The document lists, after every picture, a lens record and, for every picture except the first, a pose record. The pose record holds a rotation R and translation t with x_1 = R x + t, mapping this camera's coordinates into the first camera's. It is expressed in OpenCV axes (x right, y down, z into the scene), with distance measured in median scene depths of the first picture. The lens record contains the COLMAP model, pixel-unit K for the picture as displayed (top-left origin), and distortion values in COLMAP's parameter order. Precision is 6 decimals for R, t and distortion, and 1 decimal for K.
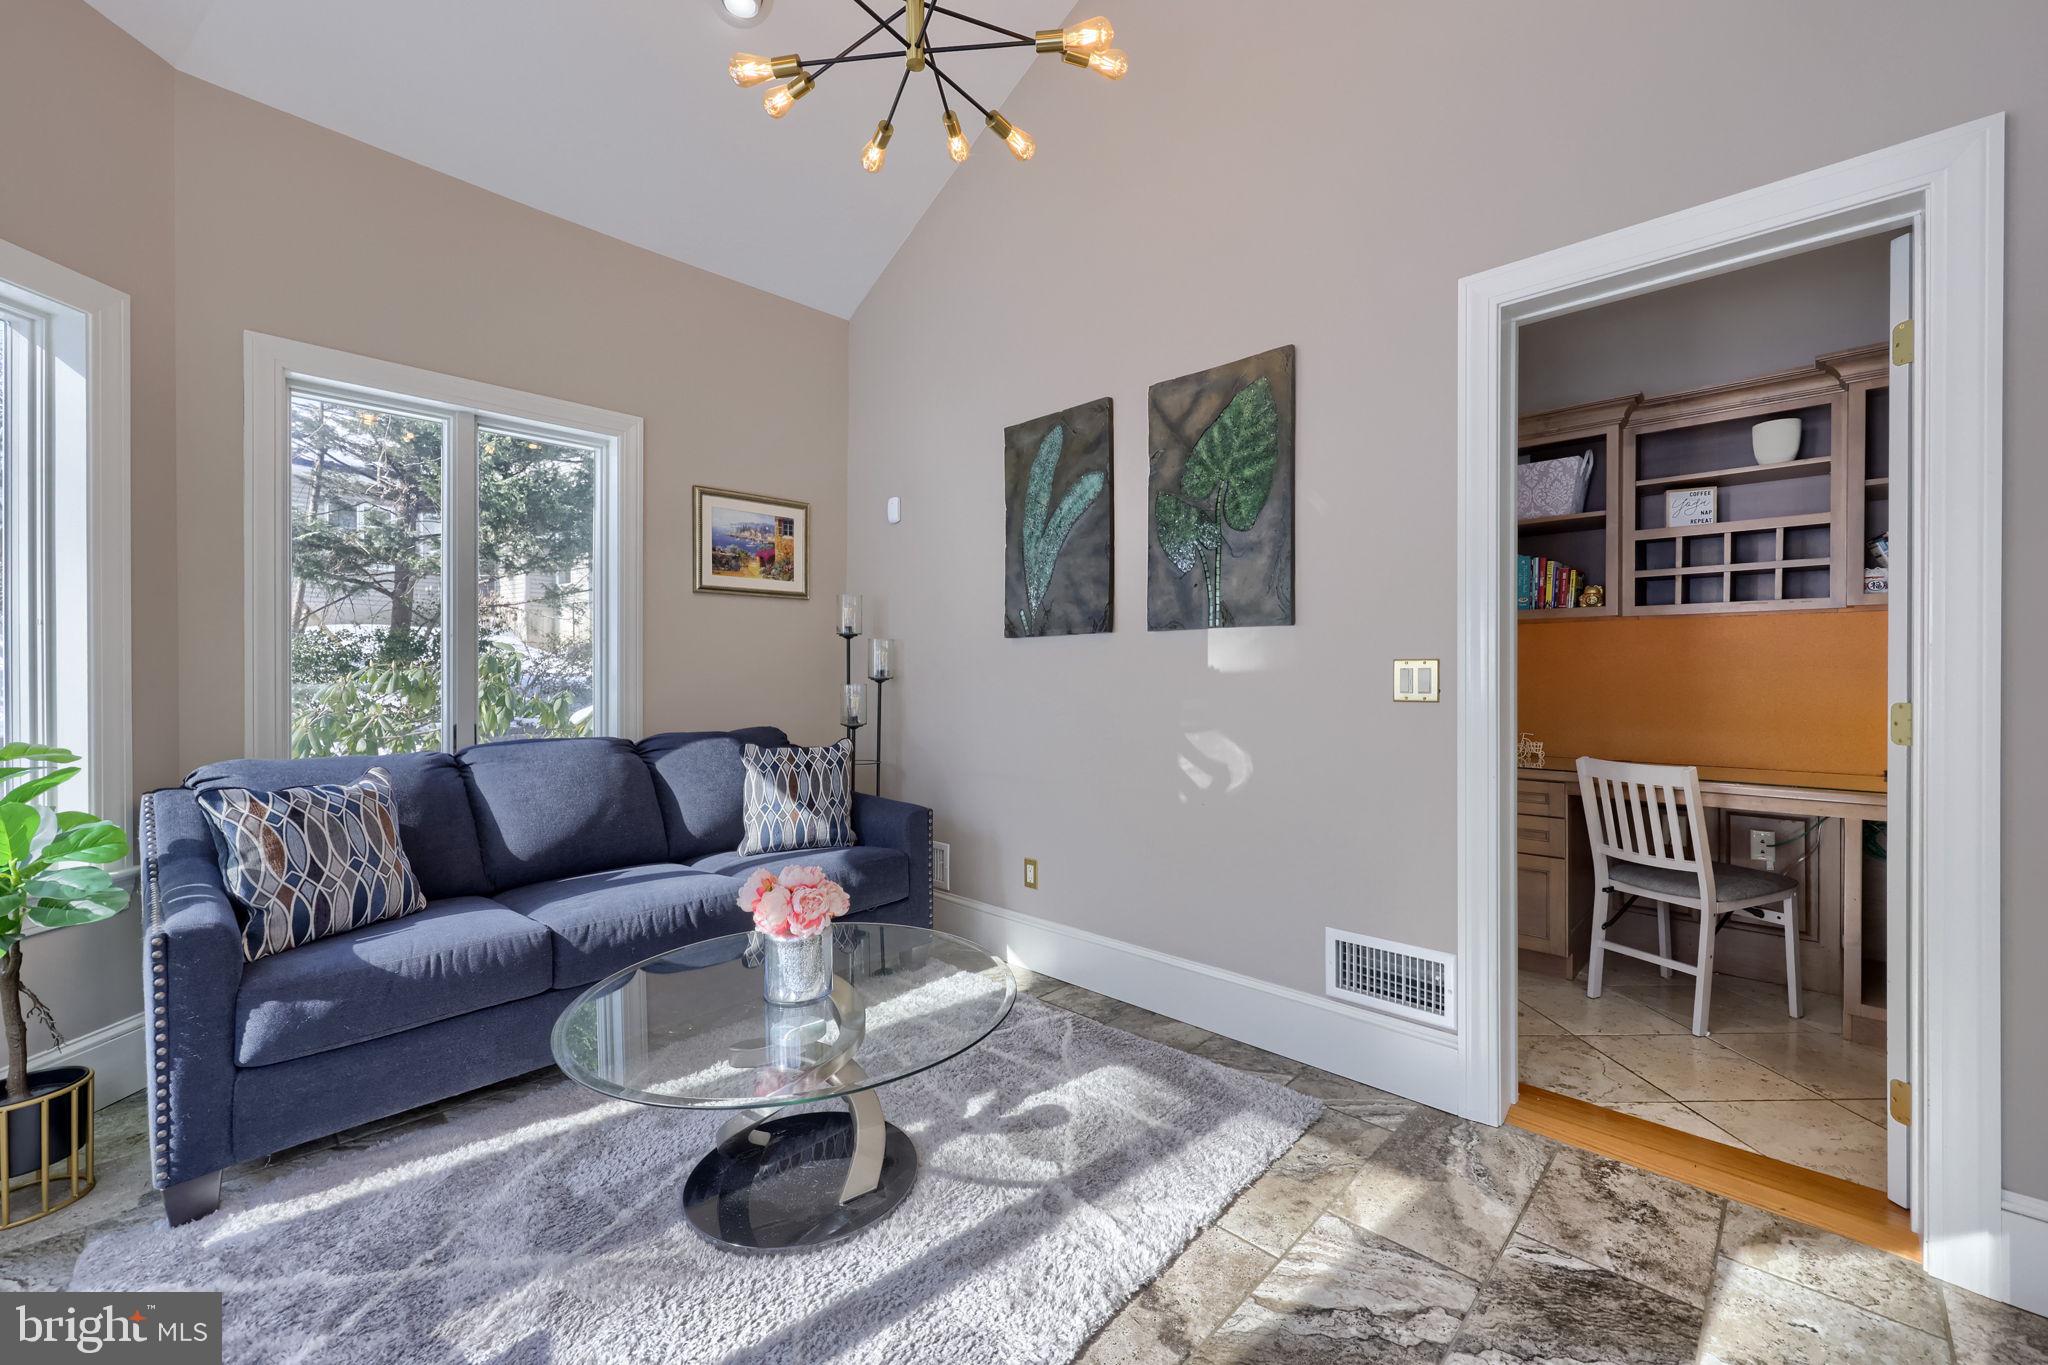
lens RADIAL K [[799.5, 0, 1024.0], [0, 799.5, 682.5], [0, 0, 1]] dist [-0.000838, -0.000101]
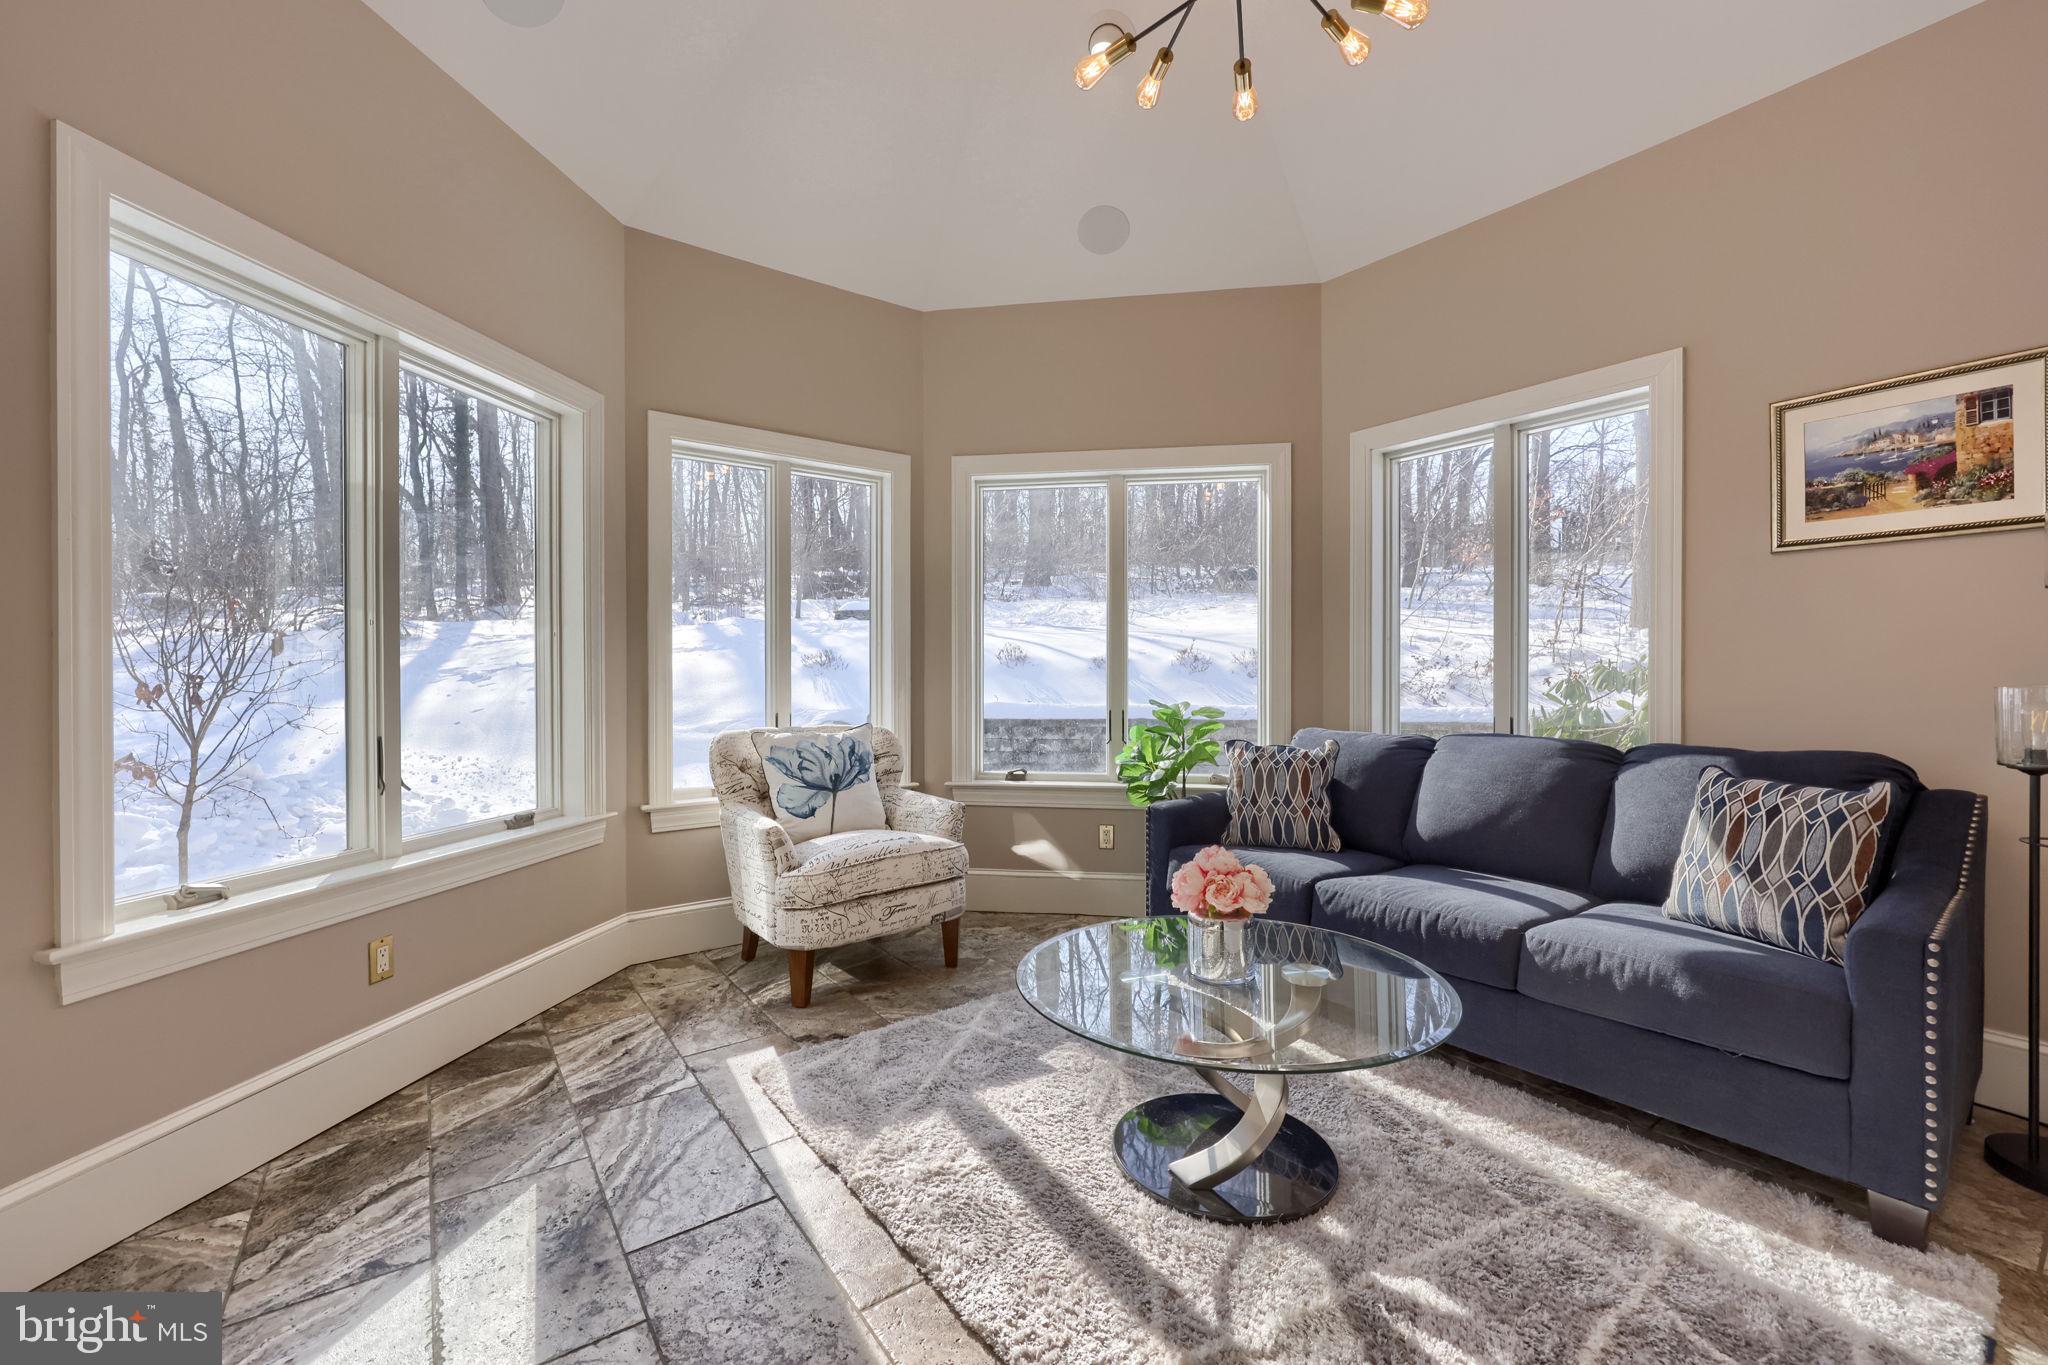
lens RADIAL K [[845.8, 0, 1047.8], [0, 845.8, 680.8], [0, 0, 1]] dist [0.000206, -0.000108]
pose [[-0.156459, 0.007671, -0.987655, 0.477454], [-0.008525, 0.999922, 0.009117, -0.001180], [0.987648, 0.009847, -0.156381, 0.536380]]
